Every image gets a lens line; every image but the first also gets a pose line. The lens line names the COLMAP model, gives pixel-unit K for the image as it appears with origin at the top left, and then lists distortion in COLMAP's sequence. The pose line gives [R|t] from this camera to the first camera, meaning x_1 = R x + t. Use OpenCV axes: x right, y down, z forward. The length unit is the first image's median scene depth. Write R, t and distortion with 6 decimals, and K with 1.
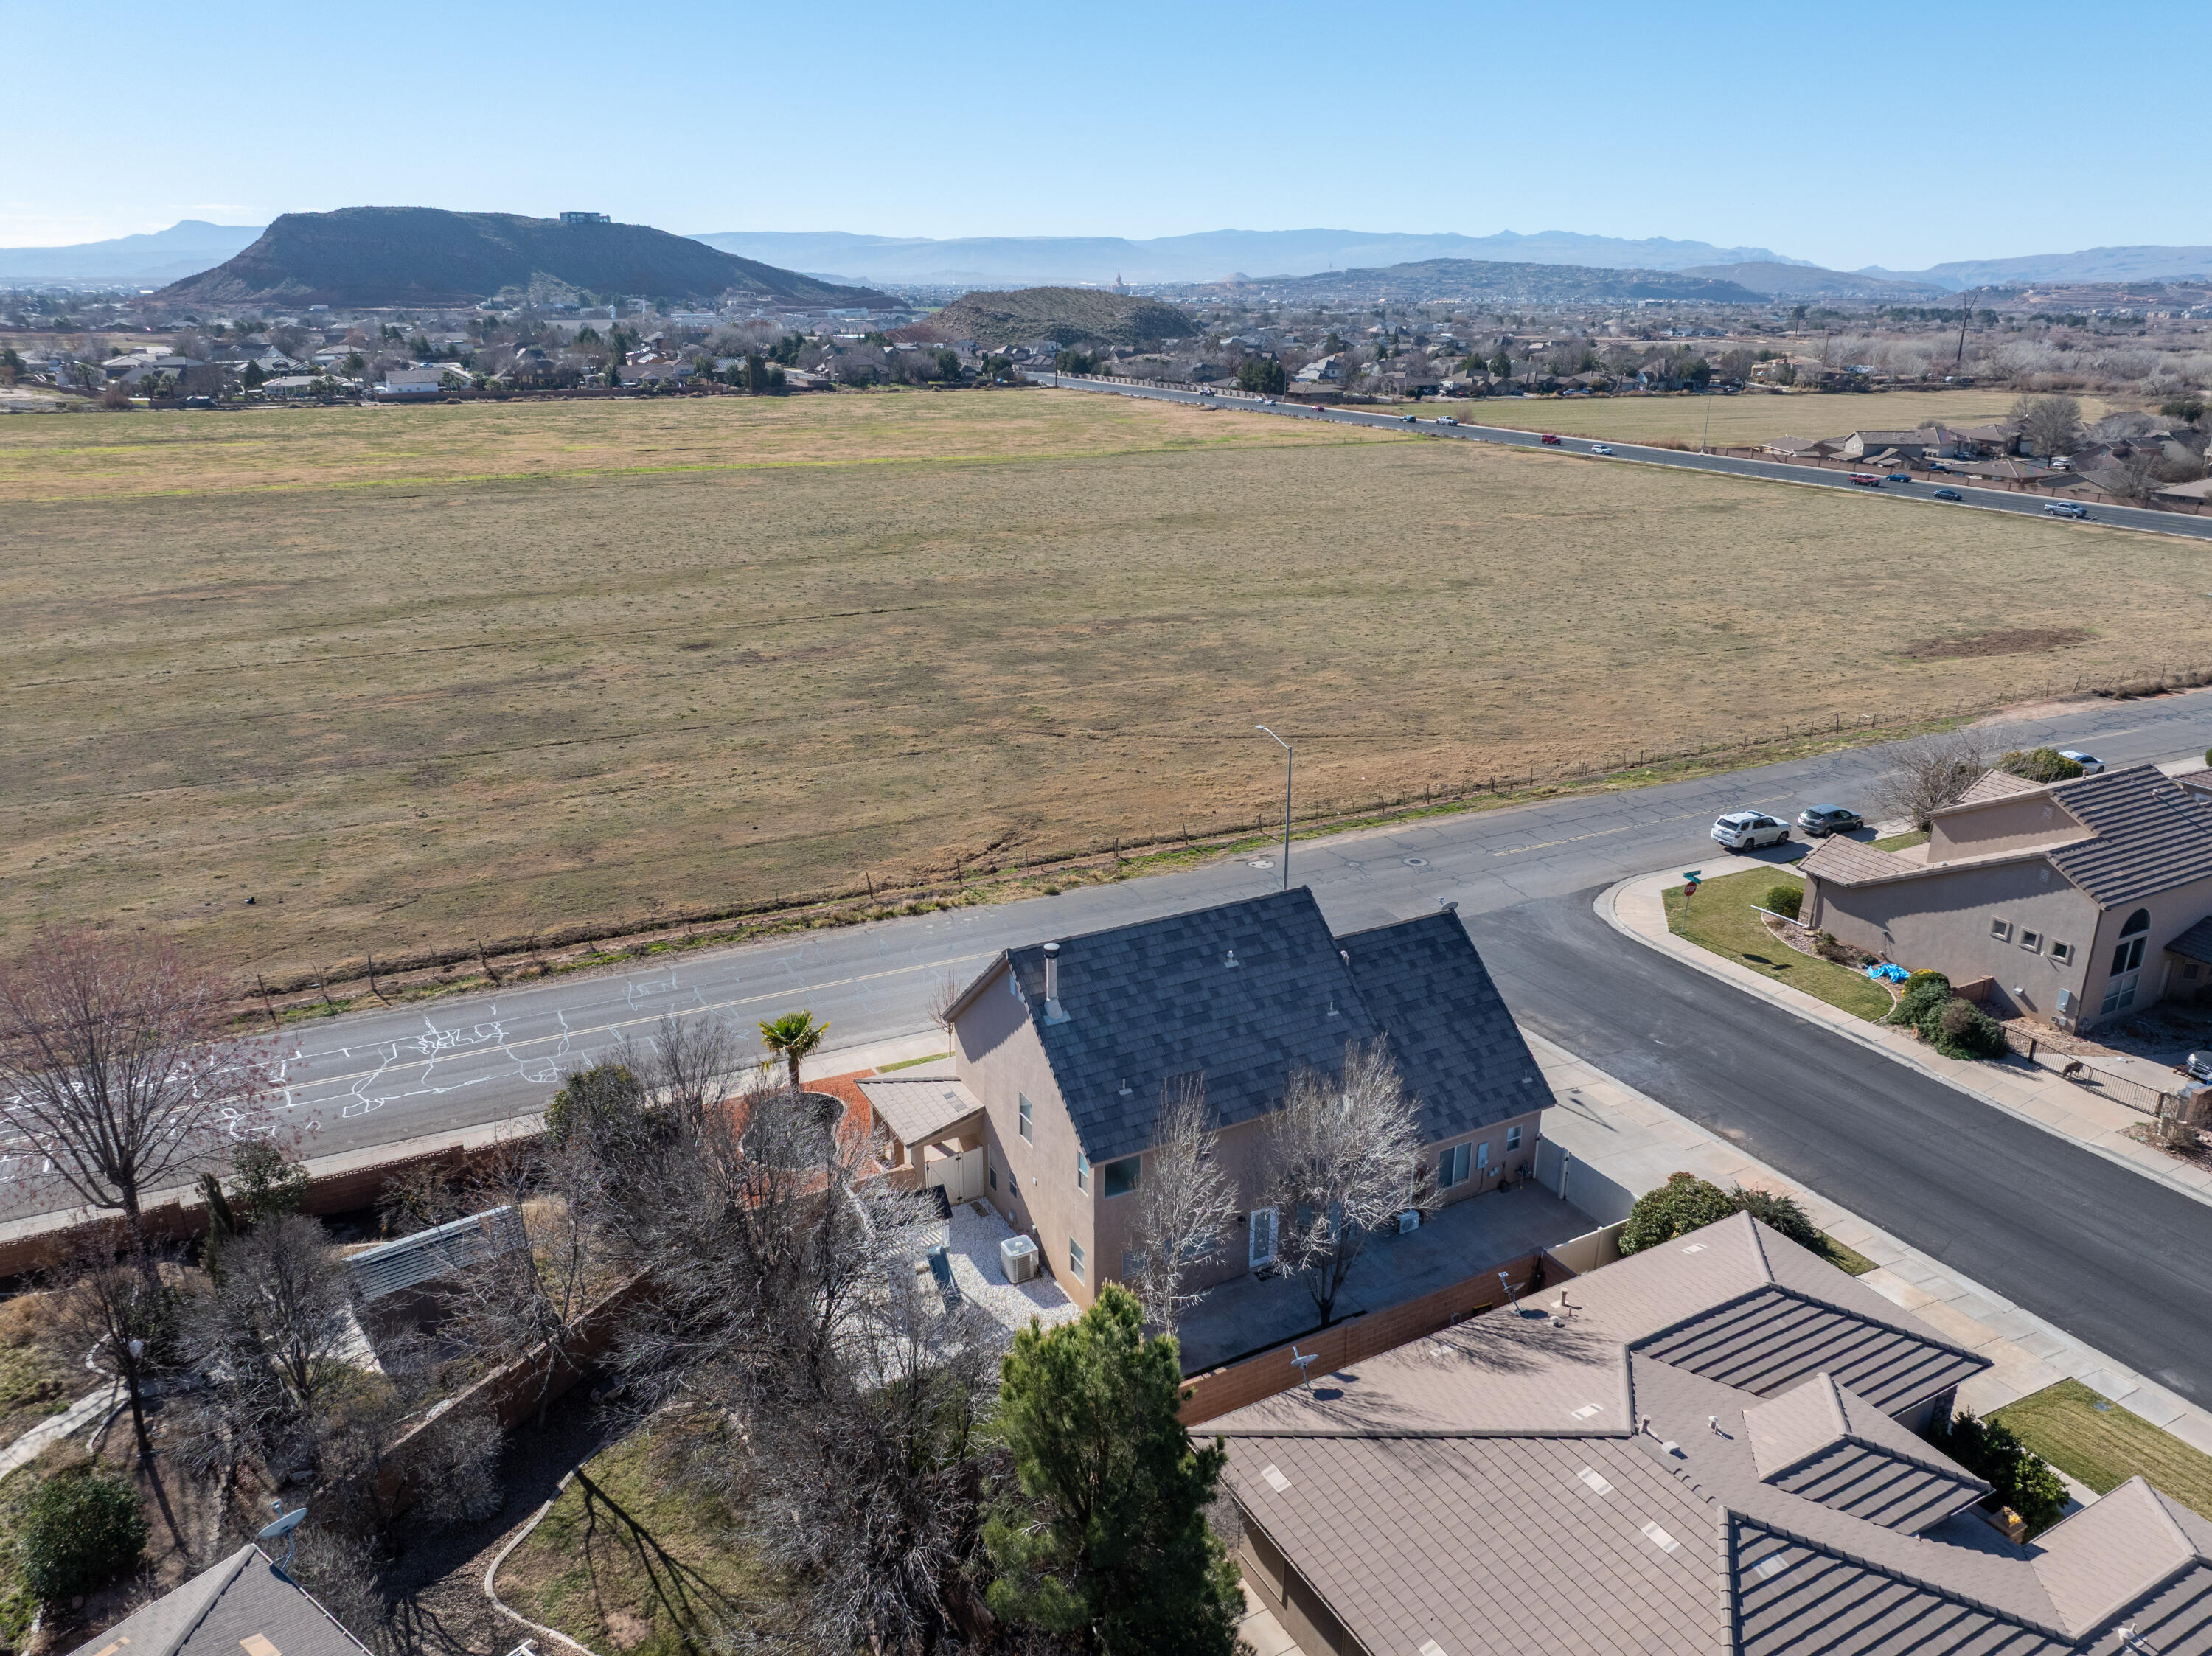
lens RADIAL K [[1562.9, 0, 1106.3], [0, 1562.9, 826.1], [0, 0, 1]] dist [-0.039667, 0.007788]
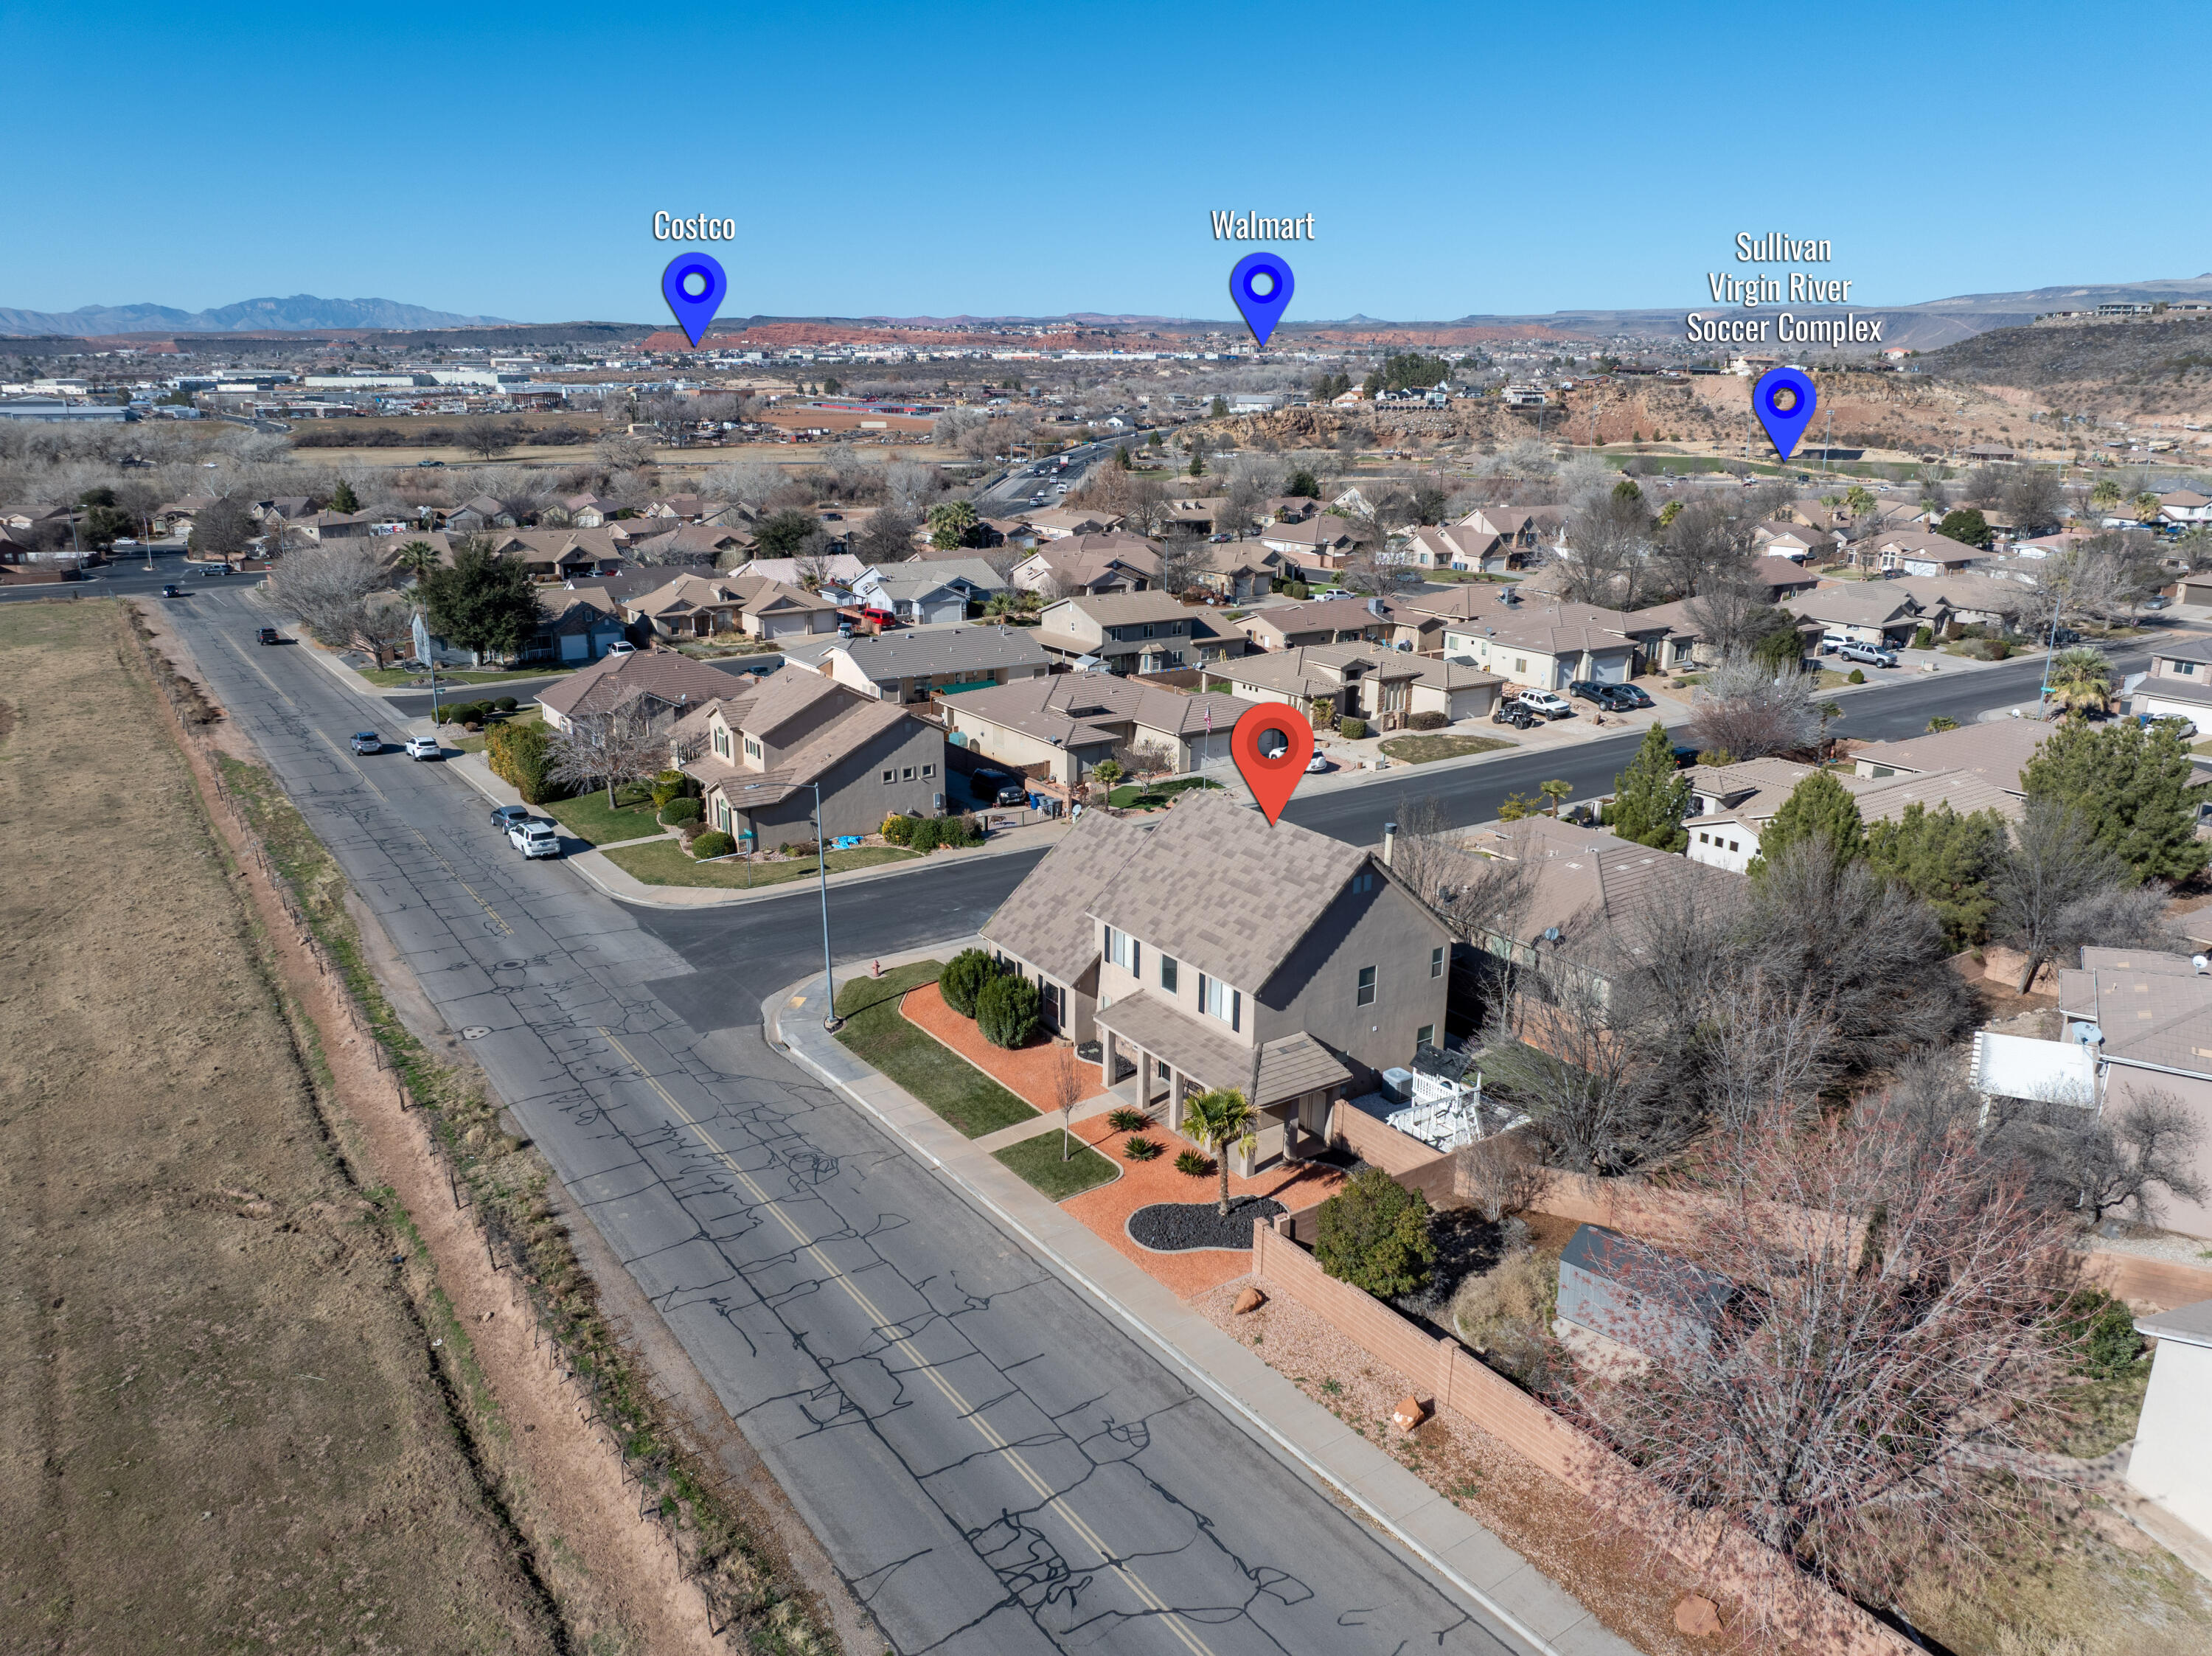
lens RADIAL K [[1562.9, 0, 1102.9], [0, 1562.9, 831.0], [0, 0, 1]] dist [-0.039667, 0.007788]
pose [[-0.095427, -0.282018, 0.954652, -0.652689], [0.322449, 0.898562, 0.297680, -0.198756], [-0.941765, 0.336233, 0.005190, 0.645399]]
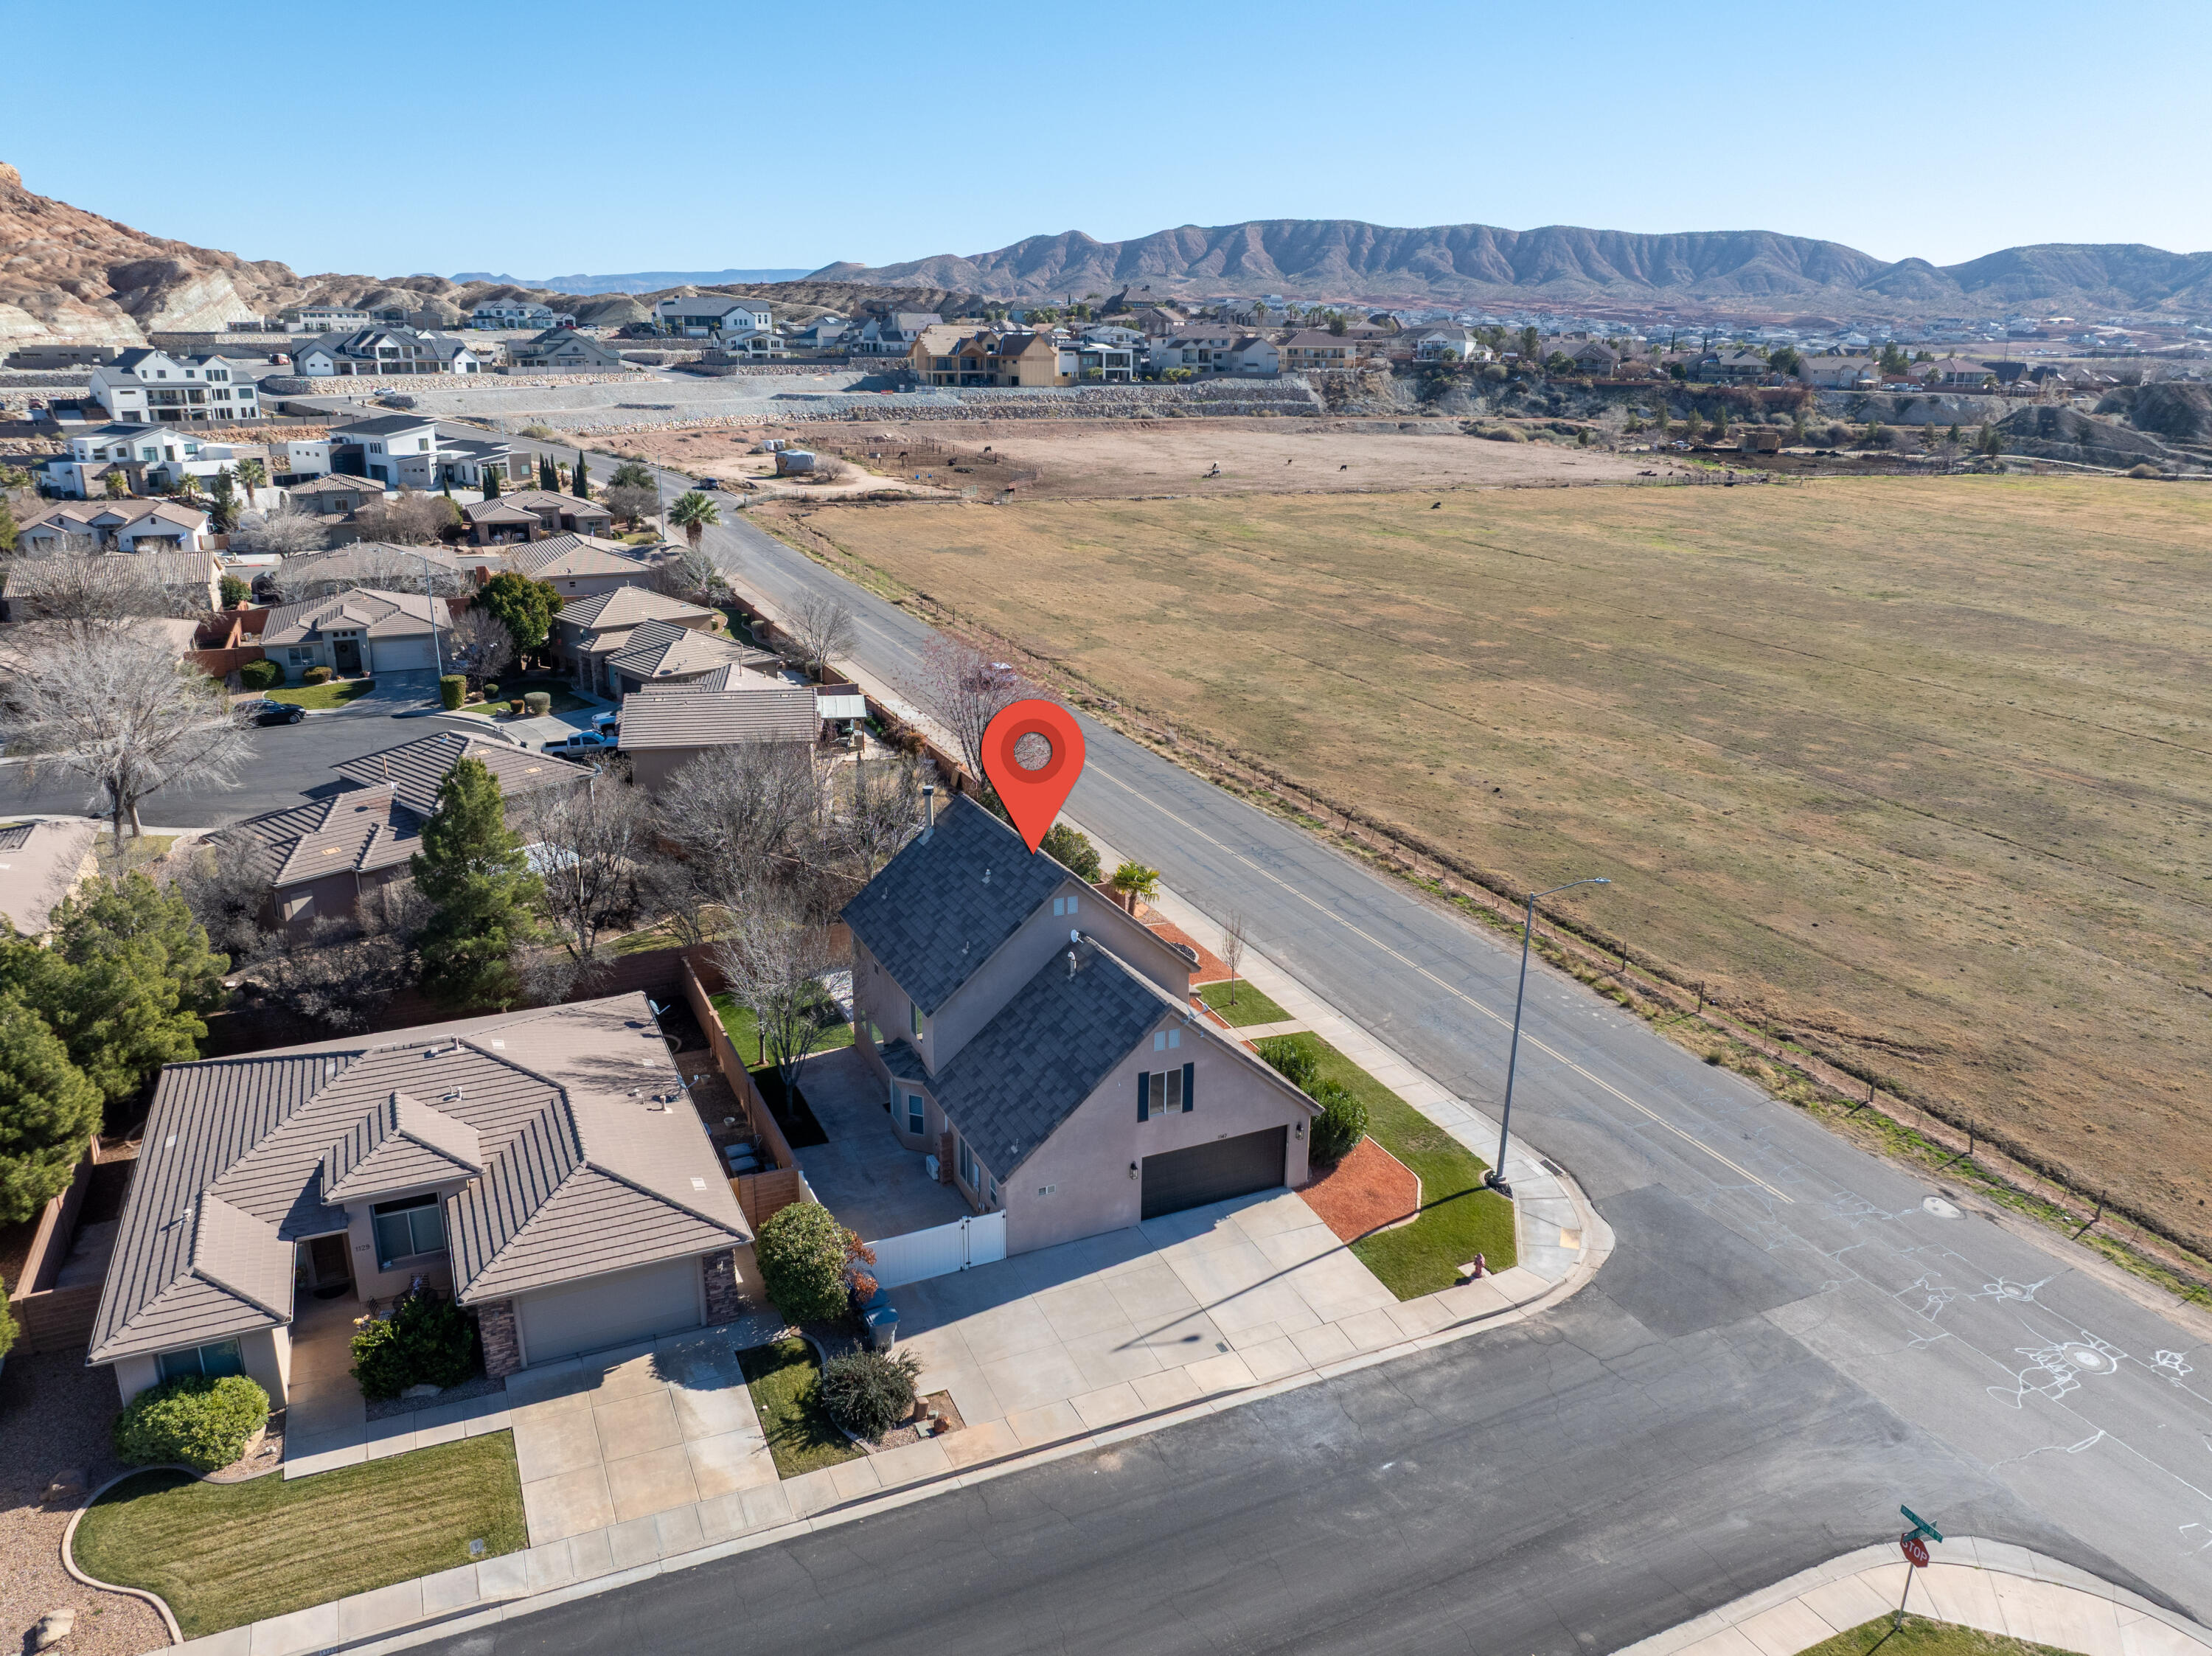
lens RADIAL K [[1562.9, 0, 1106.9], [0, 1562.9, 825.6], [0, 0, 1]] dist [-0.039667, 0.007788]
pose [[-0.064767, 0.291801, -0.954284, 0.673877], [-0.338736, 0.893082, 0.296076, -0.185685], [0.938649, 0.342427, 0.041001, 0.583832]]
